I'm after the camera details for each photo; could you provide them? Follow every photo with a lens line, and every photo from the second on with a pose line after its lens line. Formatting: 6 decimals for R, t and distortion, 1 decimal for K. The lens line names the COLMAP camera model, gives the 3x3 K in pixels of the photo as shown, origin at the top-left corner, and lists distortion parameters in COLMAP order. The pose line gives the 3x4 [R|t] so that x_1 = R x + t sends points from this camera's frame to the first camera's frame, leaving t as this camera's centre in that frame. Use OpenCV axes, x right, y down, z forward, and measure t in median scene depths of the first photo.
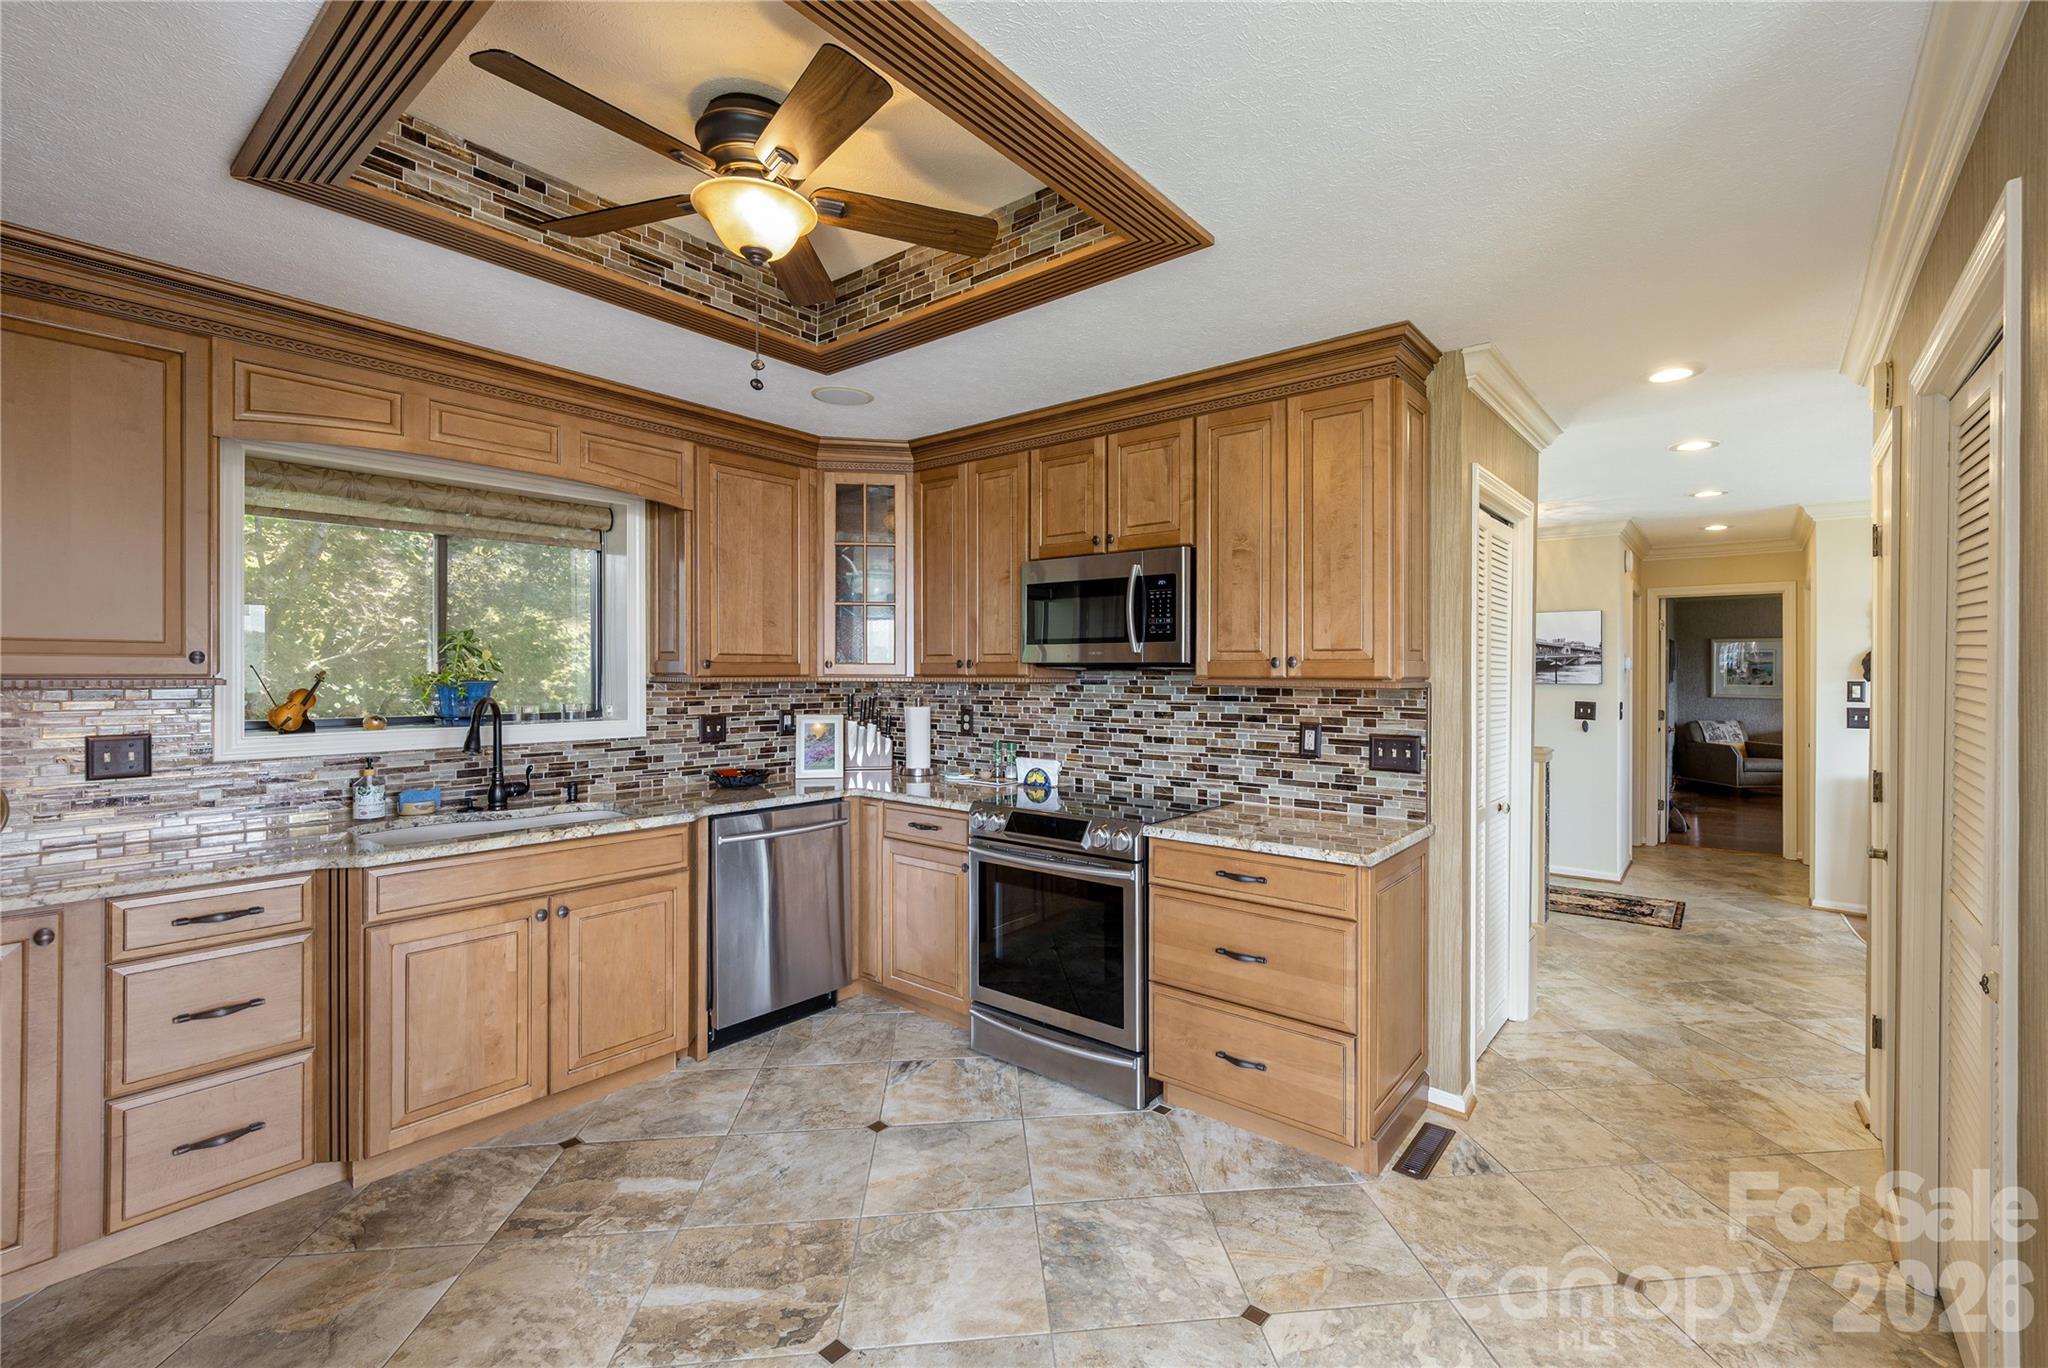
lens RADIAL K [[822.1, 0, 1050.1], [0, 822.1, 661.7], [0, 0, 1]] dist [0.006877, -0.001219]
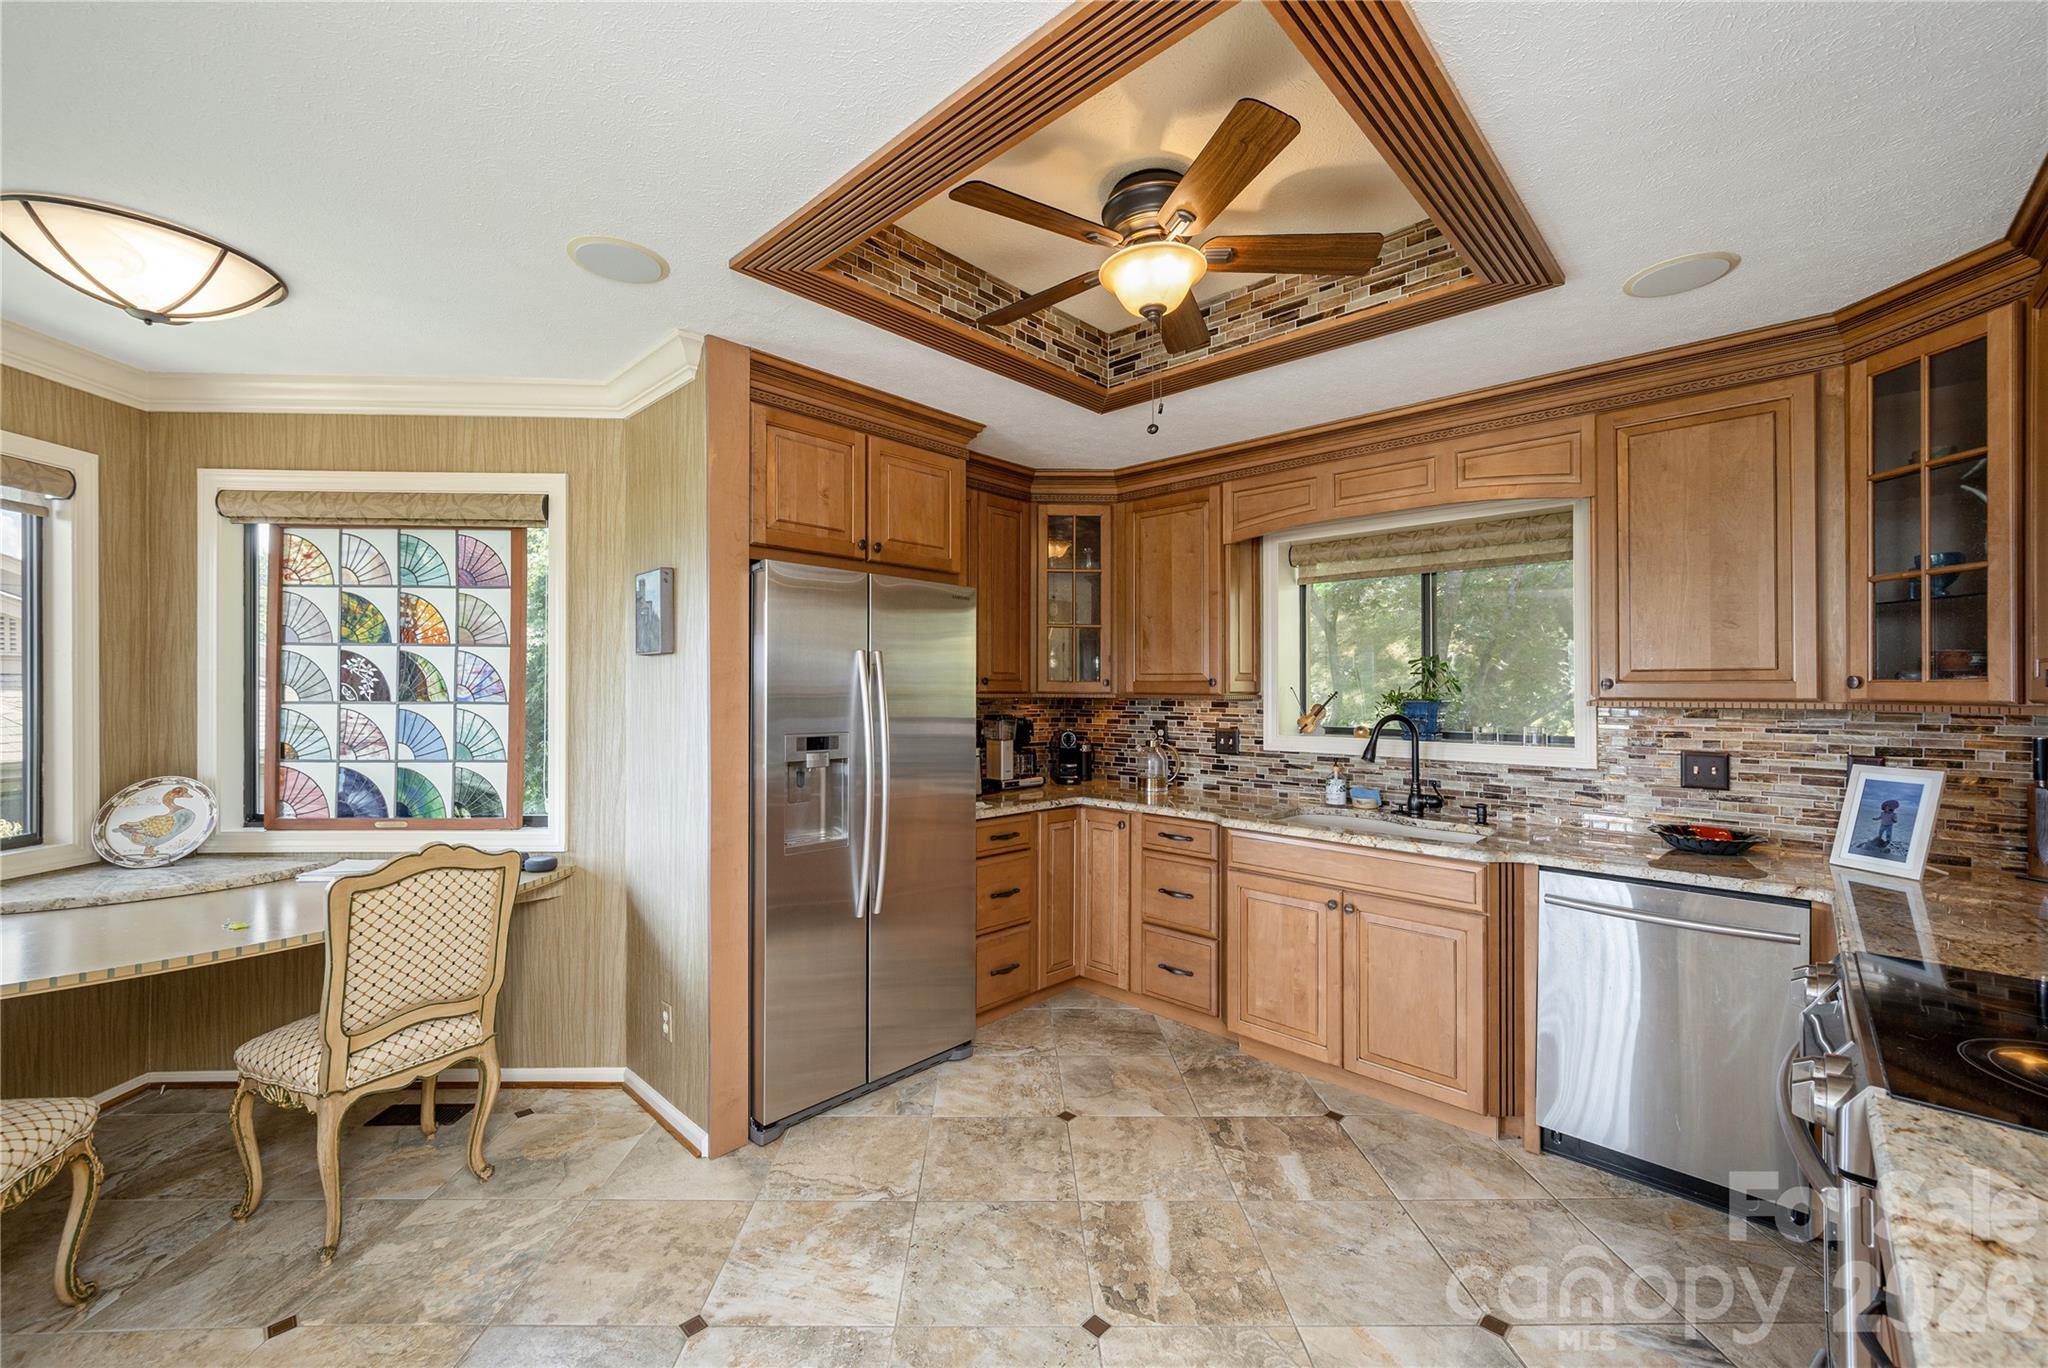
lens RADIAL K [[822.1, 0, 1040.5], [0, 822.1, 679.7], [0, 0, 1]] dist [0.006877, -0.001219]
pose [[-0.054838, -0.015304, -0.998378, 0.491849], [0.004765, 0.999867, -0.015588, 0.010940], [0.998484, -0.005612, -0.054757, 0.595151]]
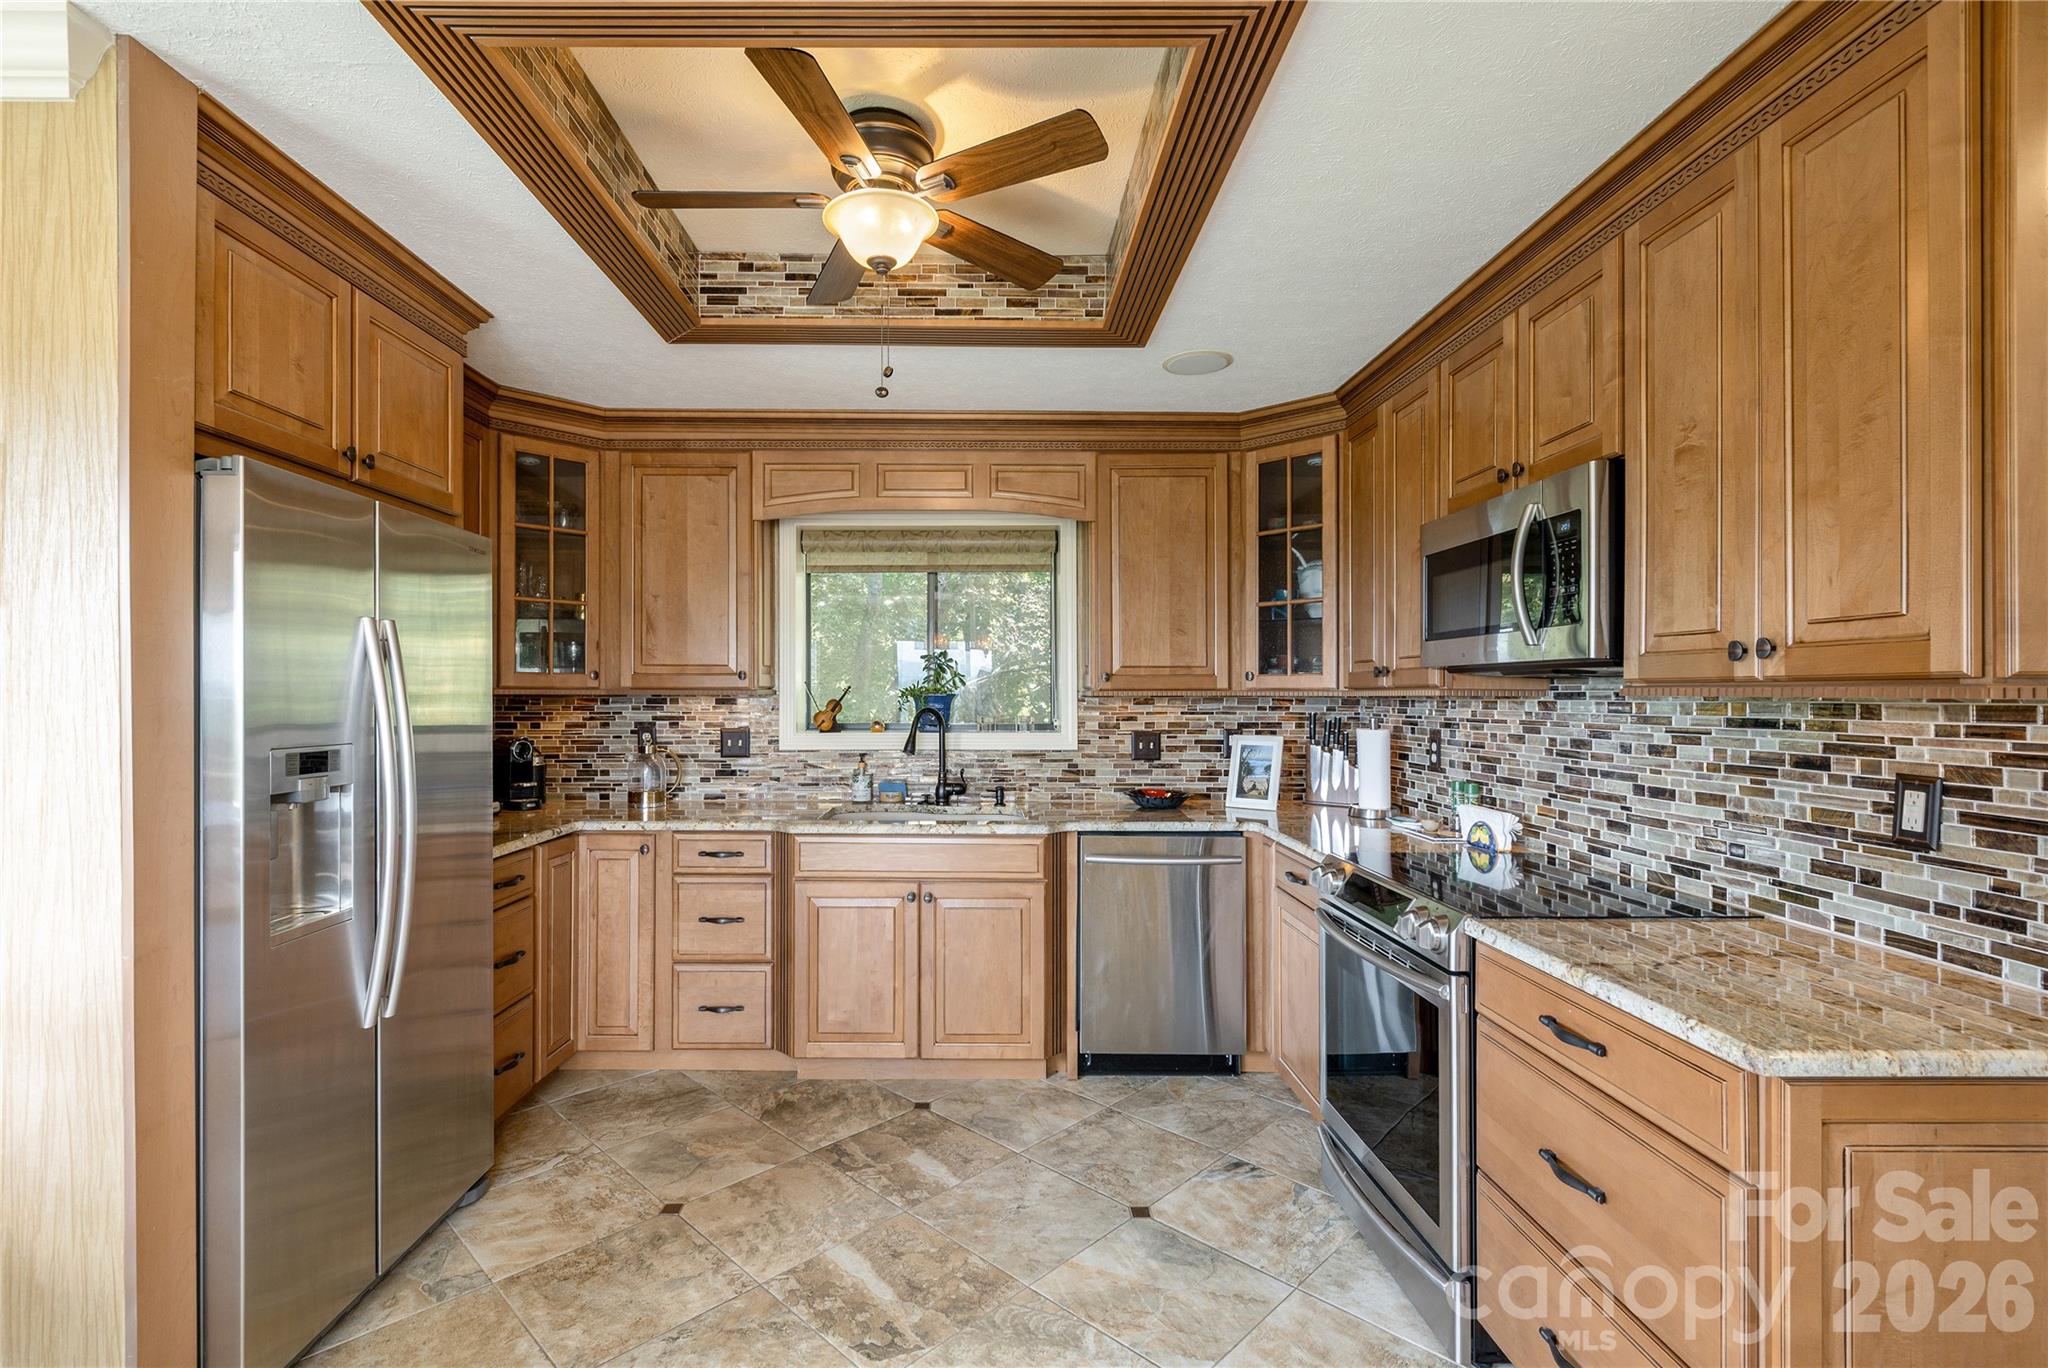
lens RADIAL K [[916.0, 0, 1014.9], [0, 916.0, 682.9], [0, 0, 1]] dist [0.005183, 0.001048]
pose [[0.647963, -0.011802, -0.761580, 0.397588], [0.009714, 0.999927, -0.007231, 0.019724], [0.761610, -0.002713, 0.648030, 0.260557]]
